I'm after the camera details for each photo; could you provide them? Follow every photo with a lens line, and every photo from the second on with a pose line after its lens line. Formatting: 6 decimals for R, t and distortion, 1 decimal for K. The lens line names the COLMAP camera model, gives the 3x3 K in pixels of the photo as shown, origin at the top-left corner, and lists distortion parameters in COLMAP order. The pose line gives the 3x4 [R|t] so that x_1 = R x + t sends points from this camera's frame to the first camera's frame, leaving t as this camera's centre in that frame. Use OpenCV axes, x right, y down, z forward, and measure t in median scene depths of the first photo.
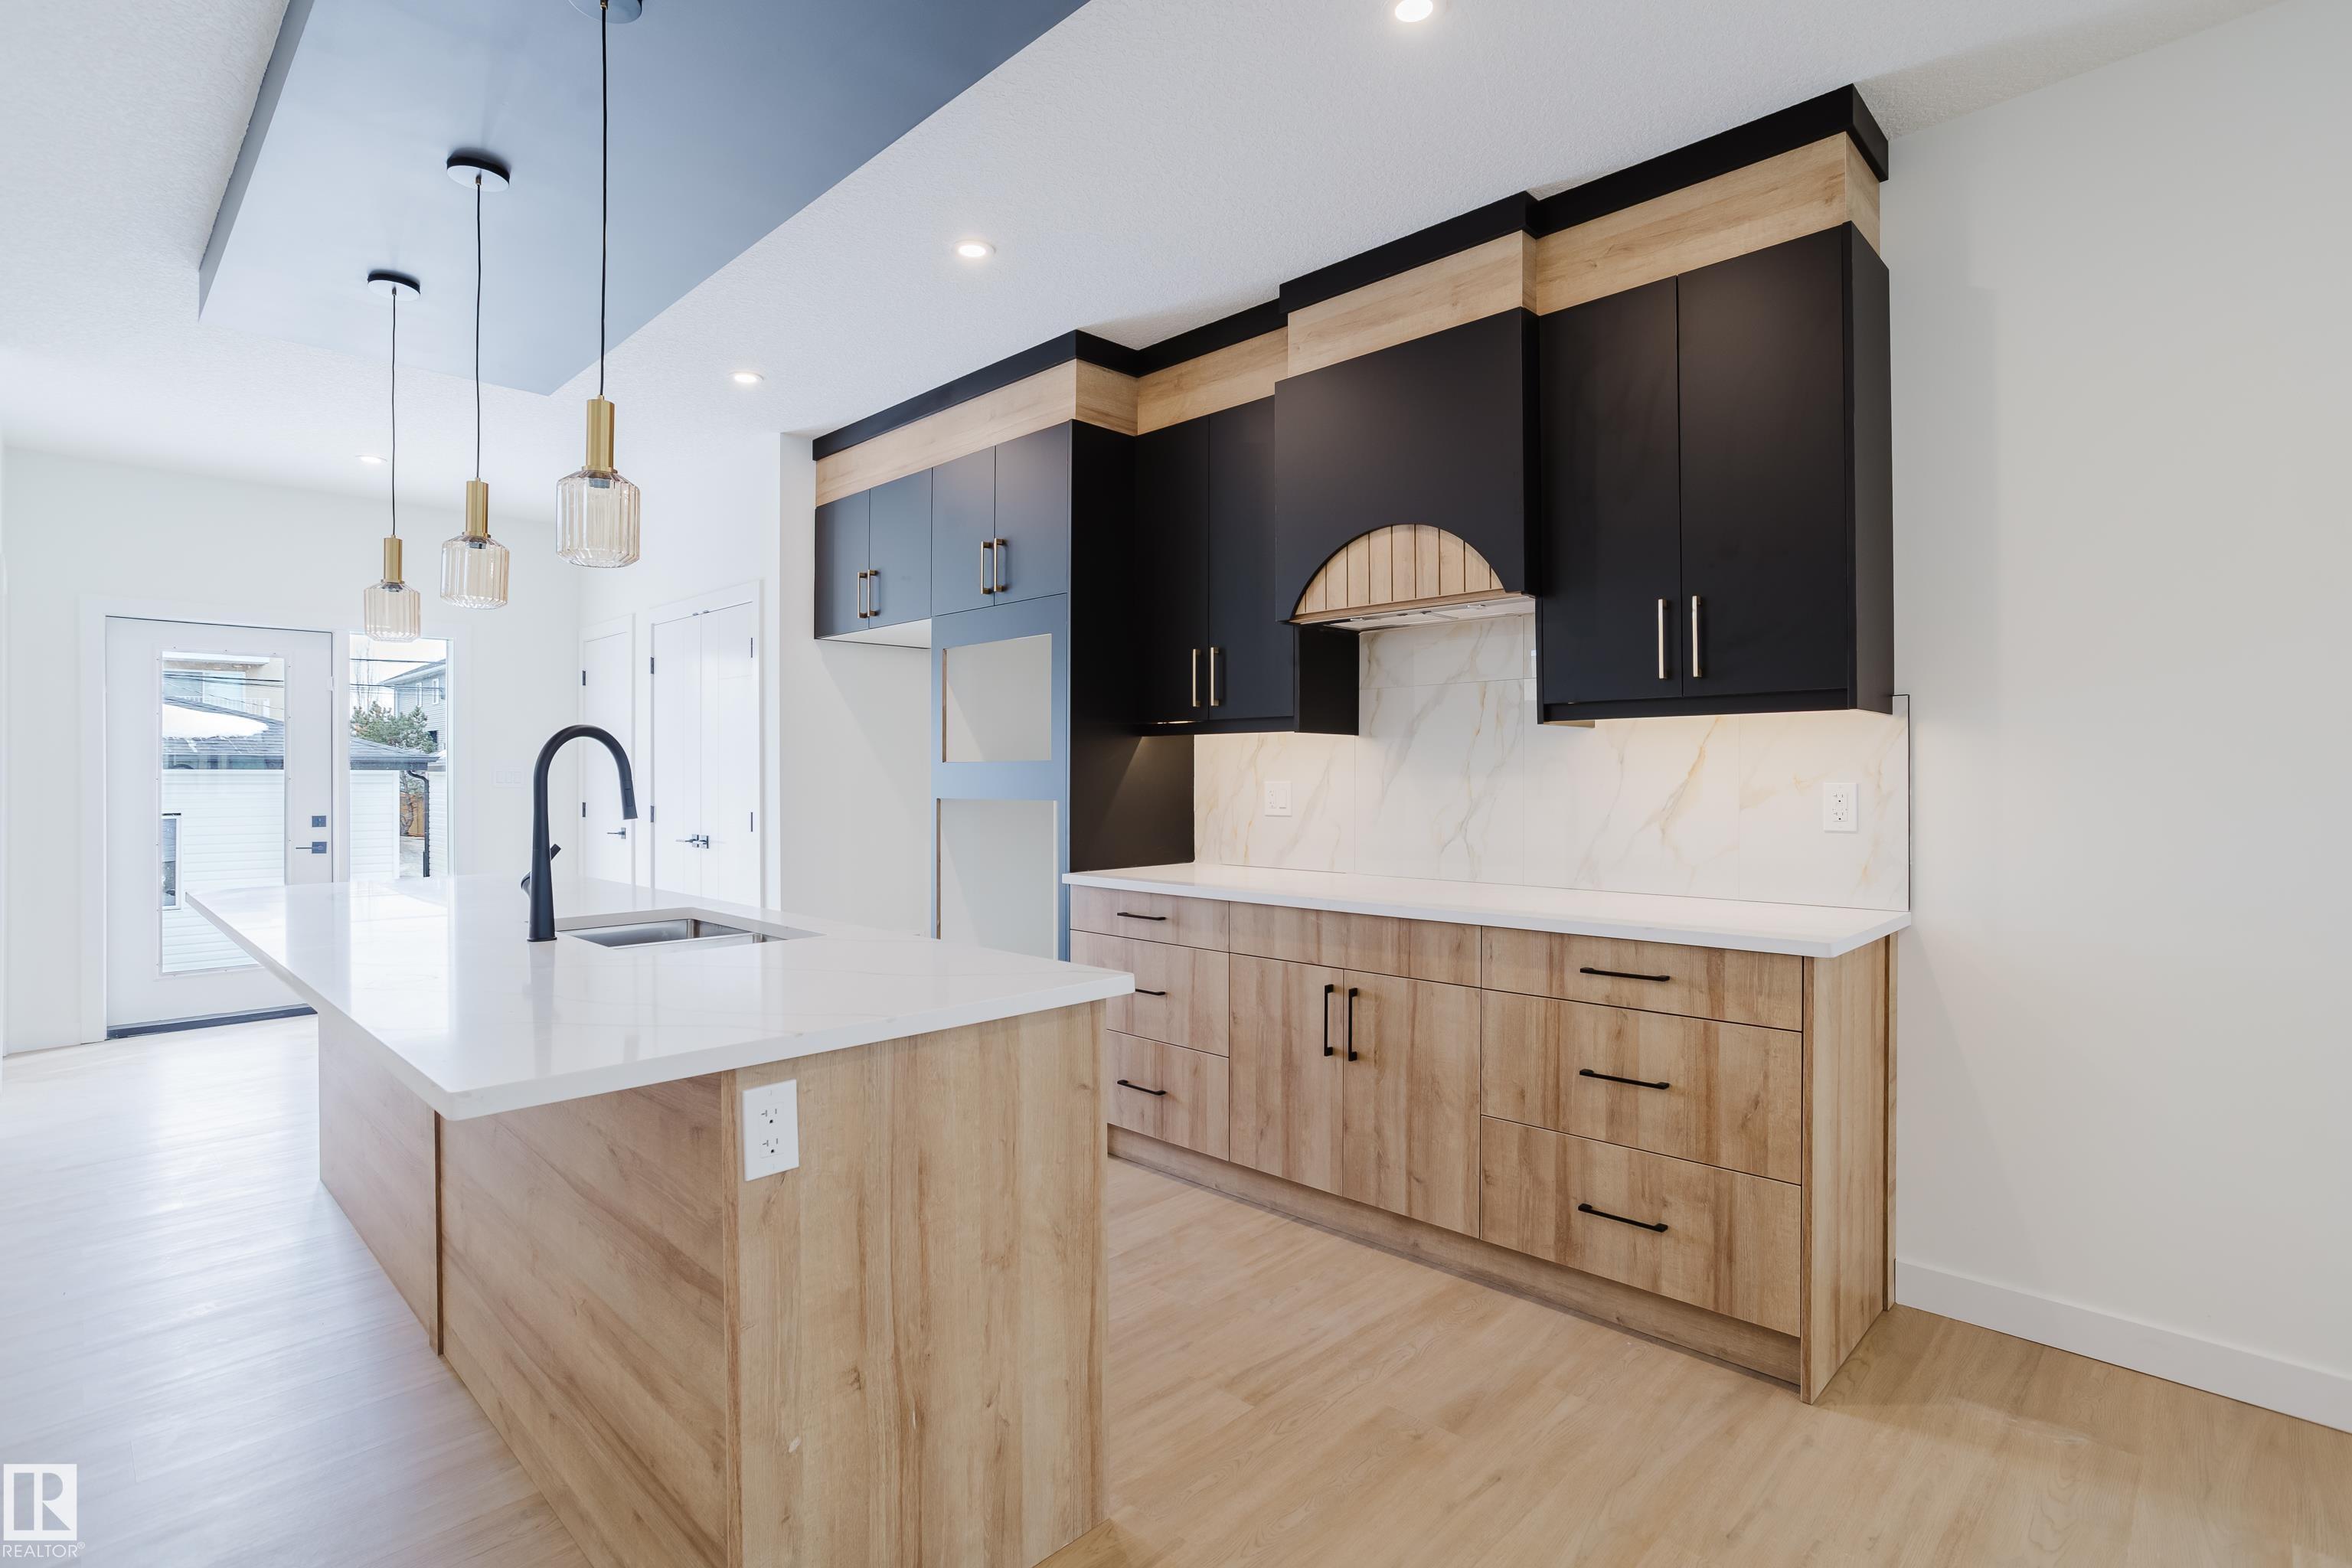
lens RADIAL K [[1137.8, 0, 1178.6], [0, 1137.8, 781.0], [0, 0, 1]] dist [-0.047824, 0.027061]
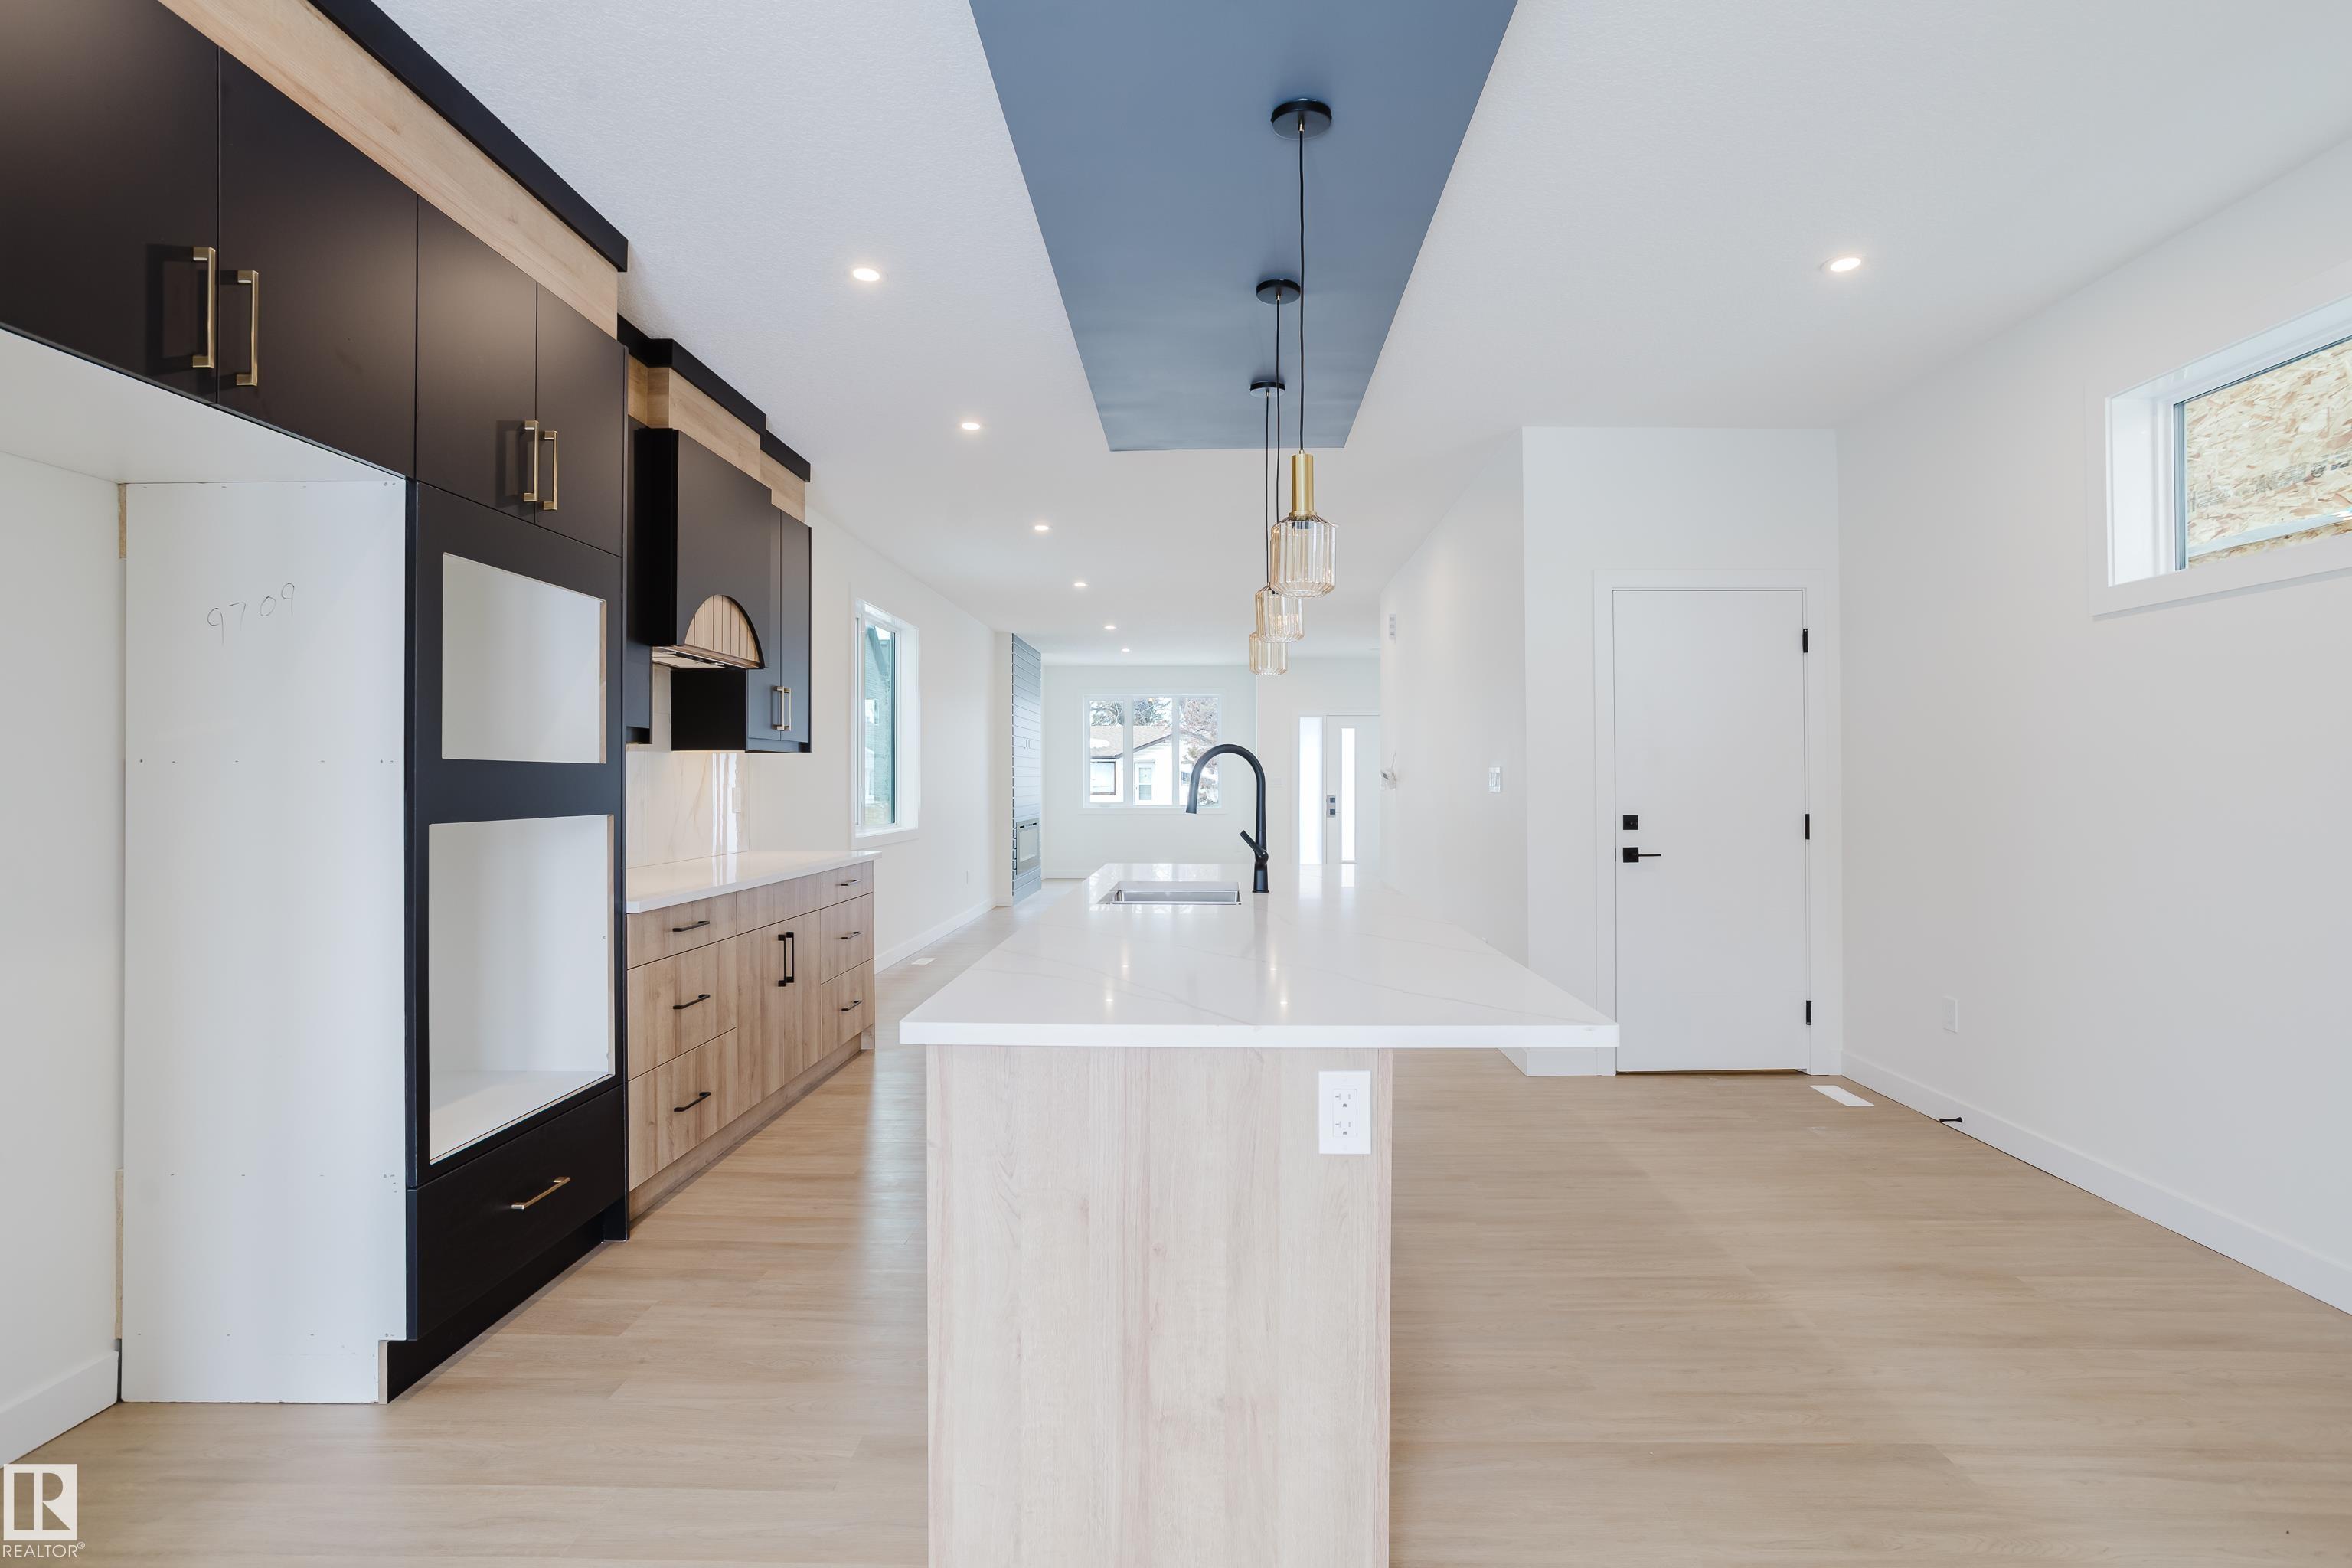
lens RADIAL K [[1137.8, 0, 1186.0], [0, 1137.8, 780.9], [0, 0, 1]] dist [-0.047824, 0.027061]
pose [[-0.682233, 0.002024, 0.731132, -1.173280], [0.005188, 0.999984, 0.002072, -0.007487], [-0.731117, 0.005207, -0.682233, 1.532197]]
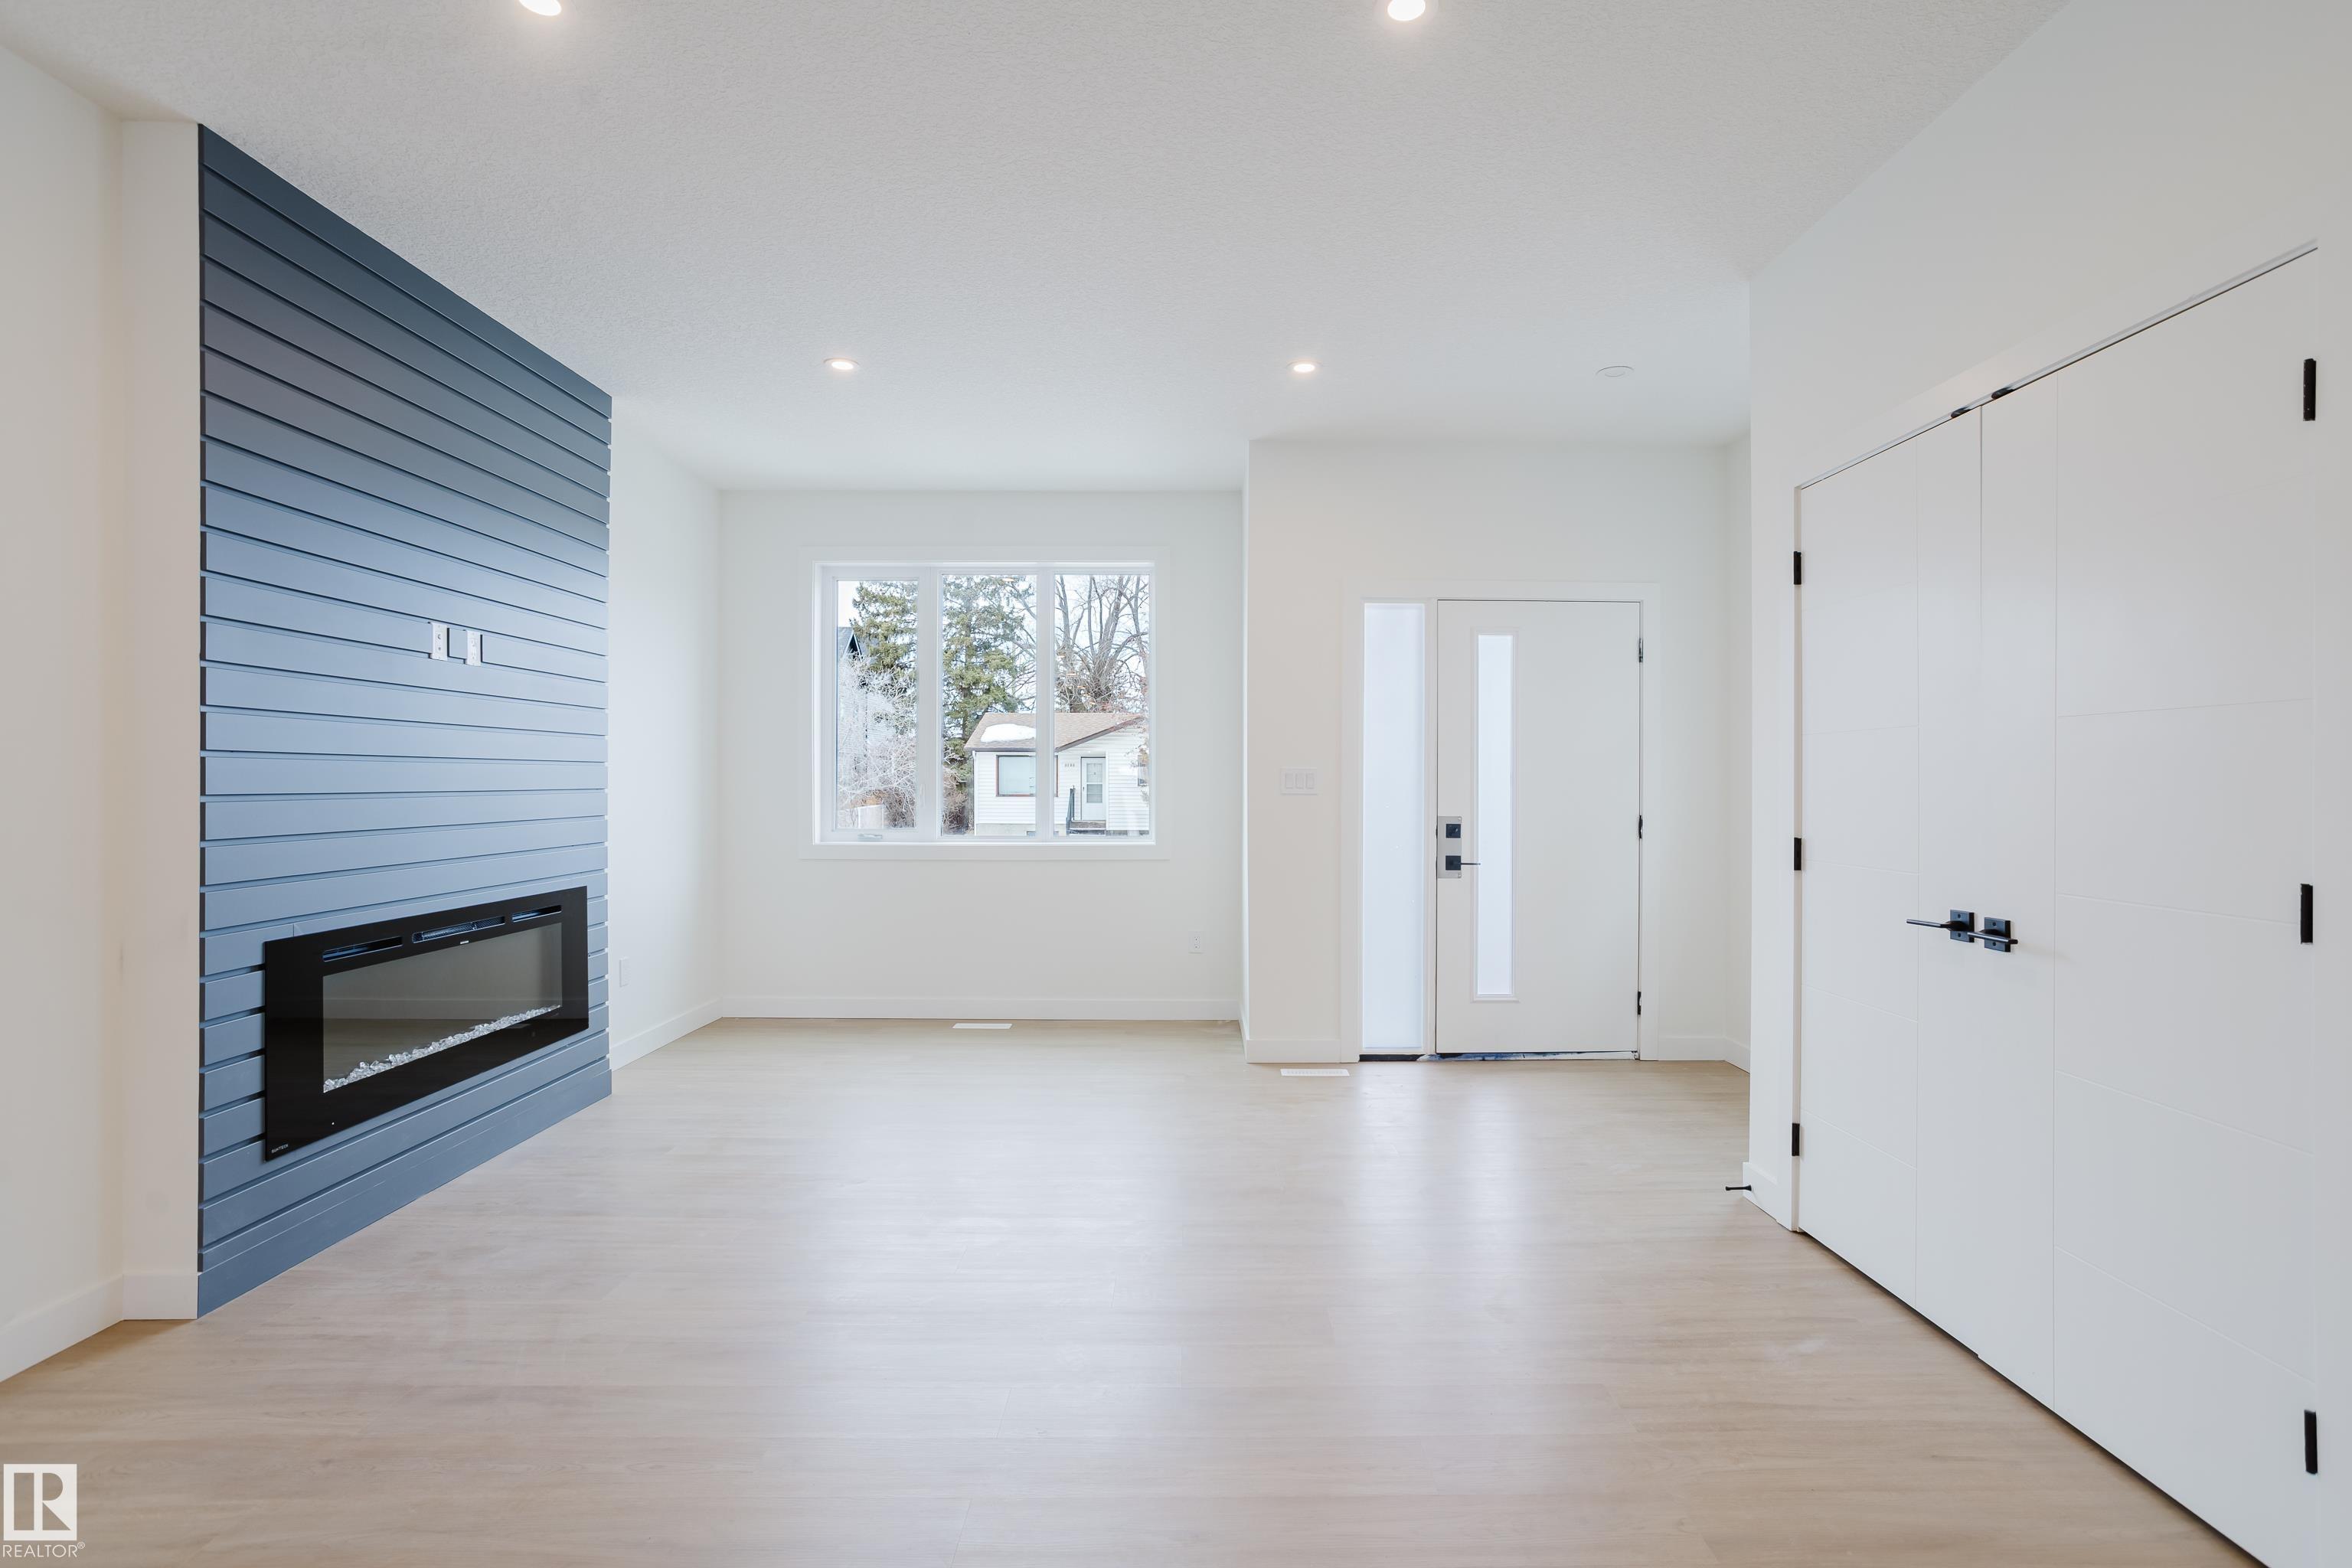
lens RADIAL K [[1137.8, 0, 1199.9], [0, 1137.8, 794.8], [0, 0, 1]] dist [-0.047824, 0.027061]
pose [[-0.710403, -0.010282, 0.703720, 0.818864], [0.000269, 0.999889, 0.014881, 0.003374], [-0.703795, 0.010760, -0.710321, -0.523286]]
